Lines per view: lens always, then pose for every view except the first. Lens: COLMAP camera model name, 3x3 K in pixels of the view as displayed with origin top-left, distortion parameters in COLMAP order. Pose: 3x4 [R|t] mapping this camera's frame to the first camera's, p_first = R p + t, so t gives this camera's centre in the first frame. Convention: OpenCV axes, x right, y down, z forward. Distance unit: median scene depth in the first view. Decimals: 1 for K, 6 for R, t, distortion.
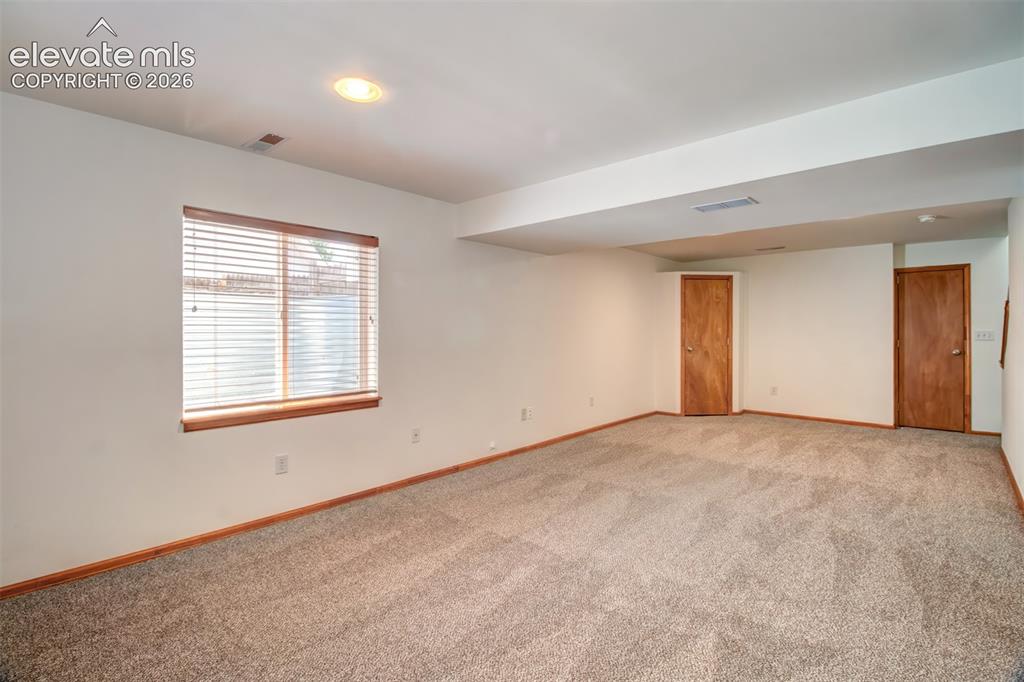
lens RADIAL K [[487.3, 0, 512.8], [0, 487.3, 333.4], [0, 0, 1]] dist [0.005196, -0.013226]
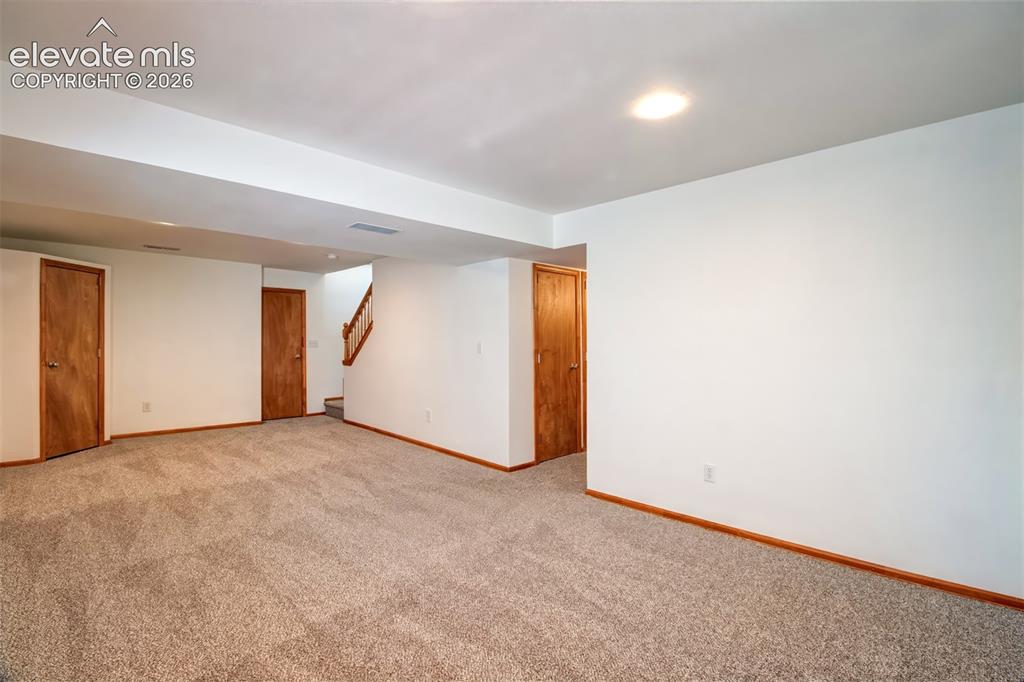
lens RADIAL K [[487.3, 0, 514.3], [0, 487.3, 339.7], [0, 0, 1]] dist [0.005196, -0.013226]
pose [[0.033558, 0.002949, 0.999432, -0.379046], [-0.000078, 0.999996, -0.002948, -0.002286], [-0.999437, 0.000021, 0.033559, 0.359800]]
